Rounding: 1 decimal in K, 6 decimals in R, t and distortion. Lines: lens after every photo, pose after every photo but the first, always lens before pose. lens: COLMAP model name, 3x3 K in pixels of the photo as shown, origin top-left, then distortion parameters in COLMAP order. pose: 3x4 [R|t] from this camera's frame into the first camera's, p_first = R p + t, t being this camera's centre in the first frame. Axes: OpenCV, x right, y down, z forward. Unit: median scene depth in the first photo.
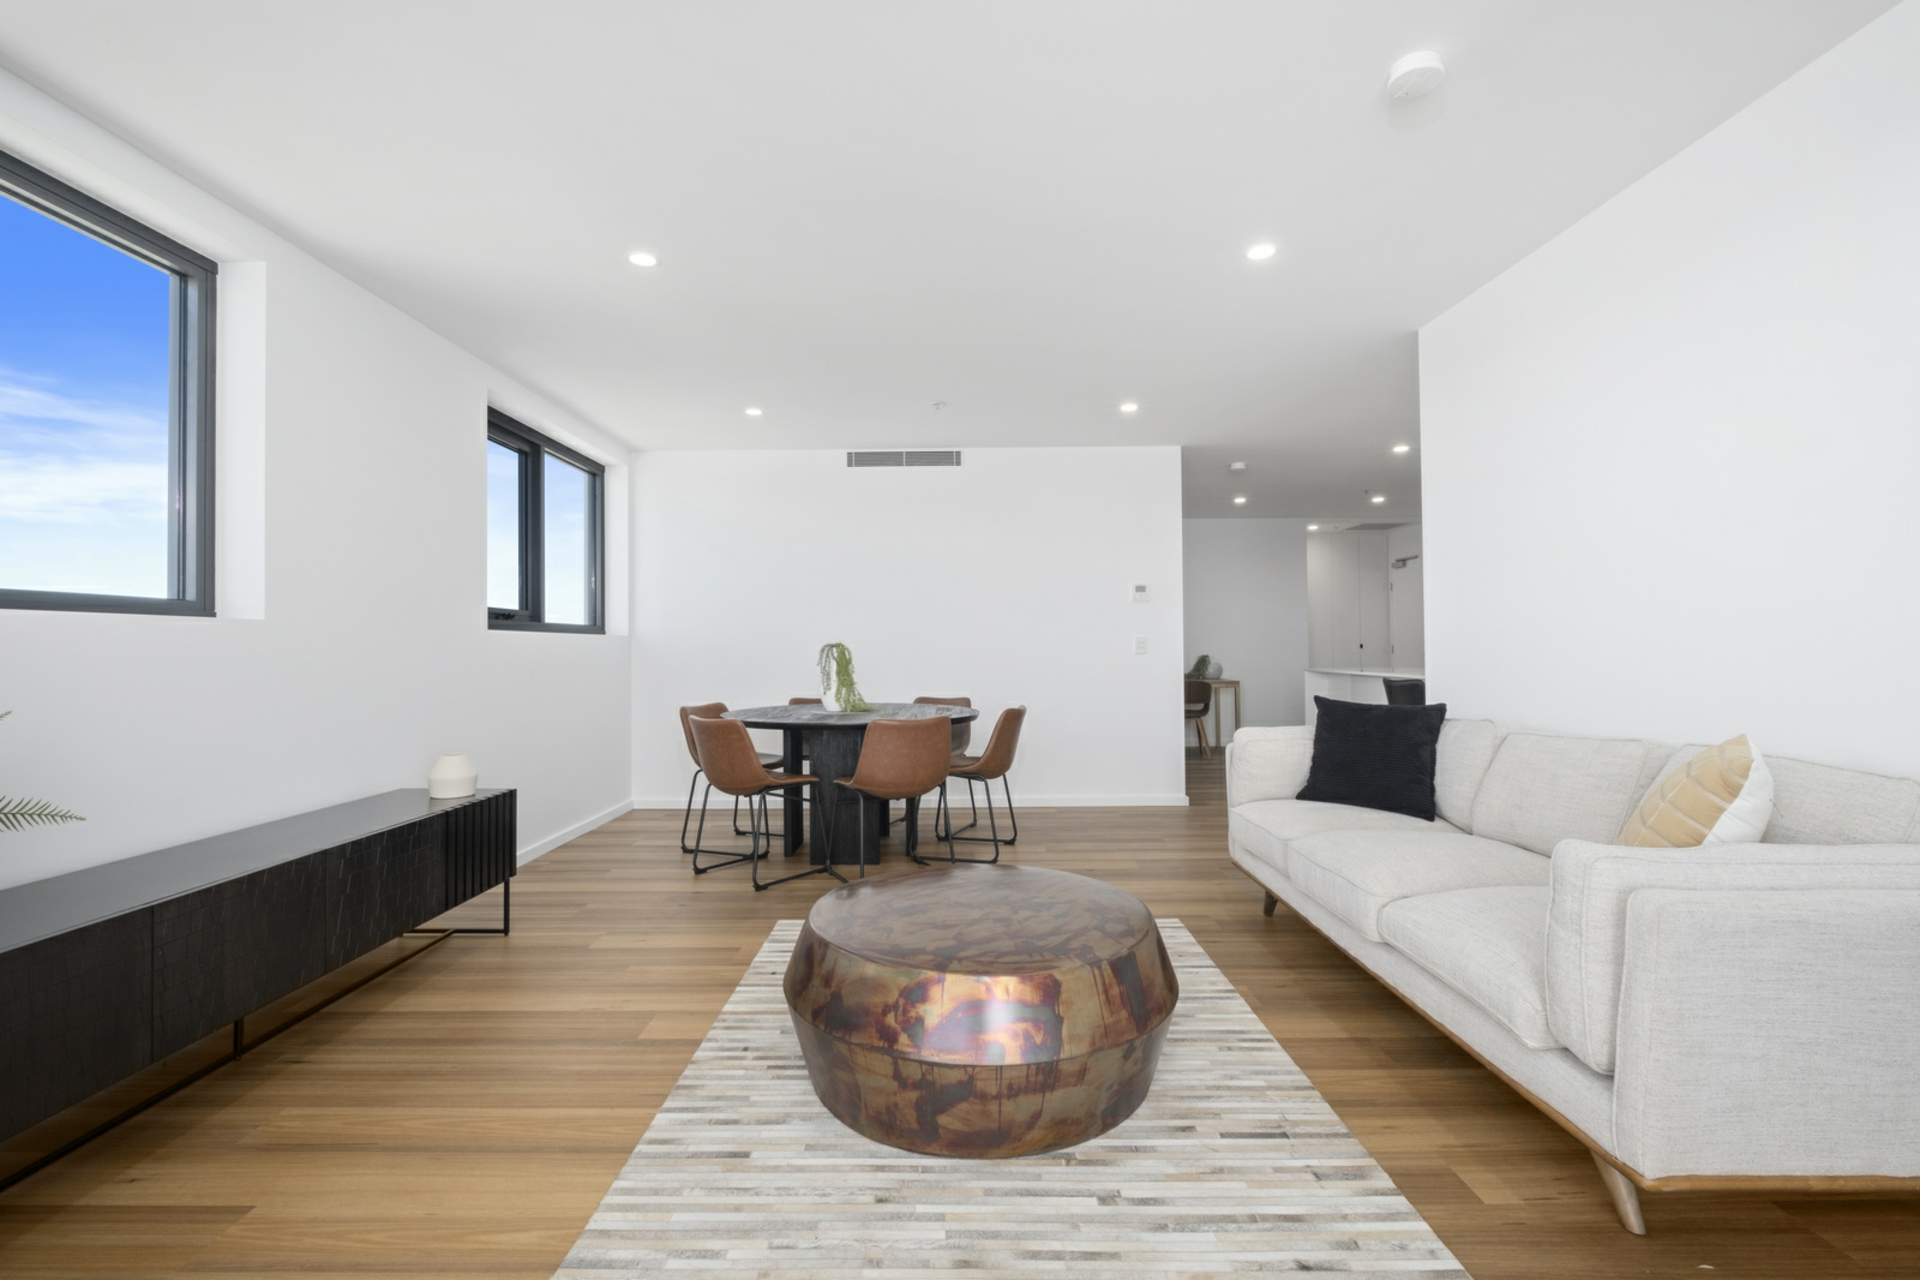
lens RADIAL K [[832.5, 0, 947.8], [0, 832.5, 639.3], [0, 0, 1]] dist [-0.000491, -0.000038]
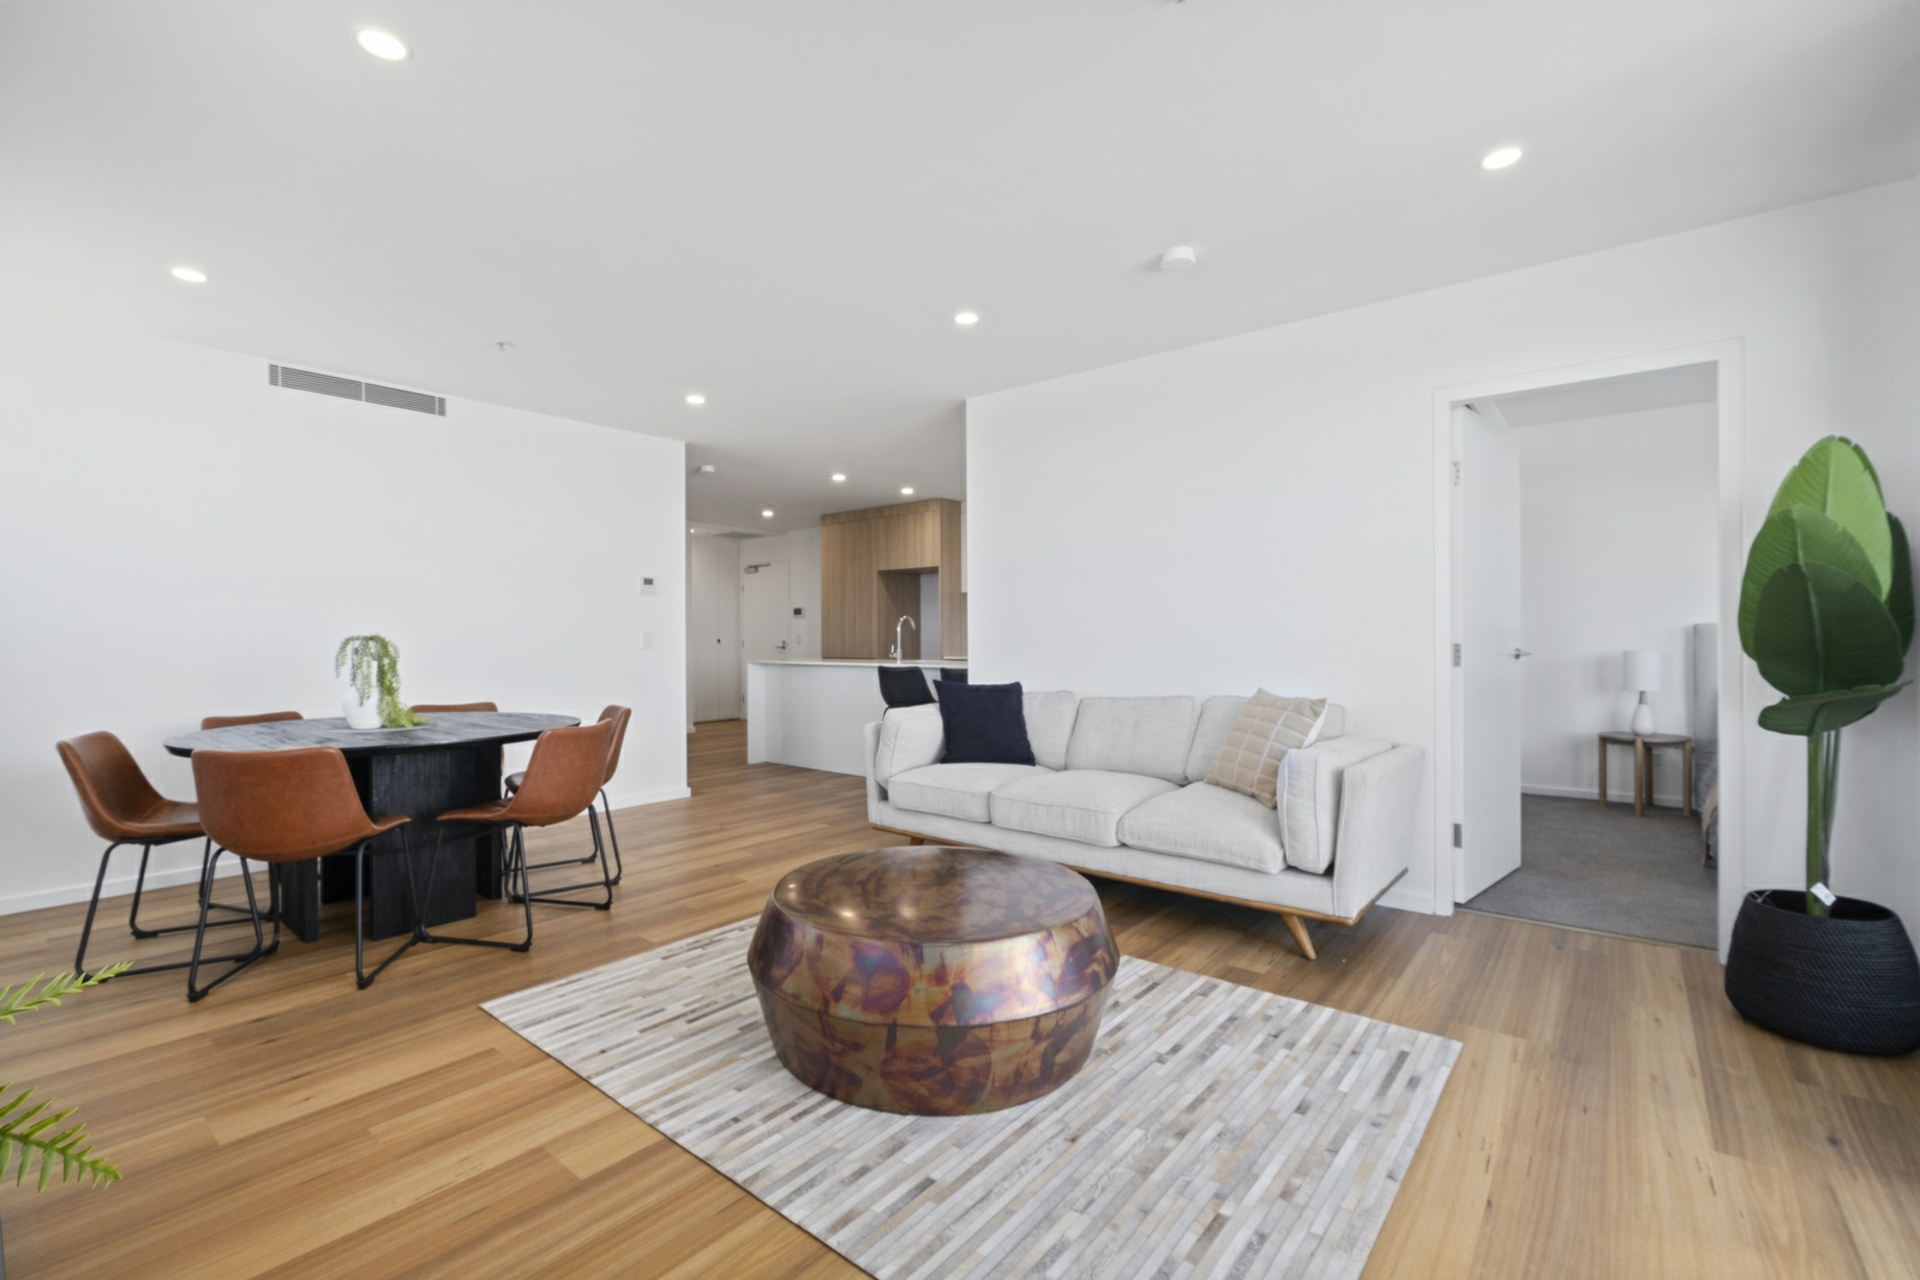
lens RADIAL K [[832.5, 0, 905.6], [0, 832.5, 637.9], [0, 0, 1]] dist [-0.000491, -0.000038]
pose [[0.646485, 0.004237, 0.762915, -0.698901], [-0.007922, 0.999968, 0.001160, 0.004651], [-0.762886, -0.006793, 0.646498, 0.299418]]
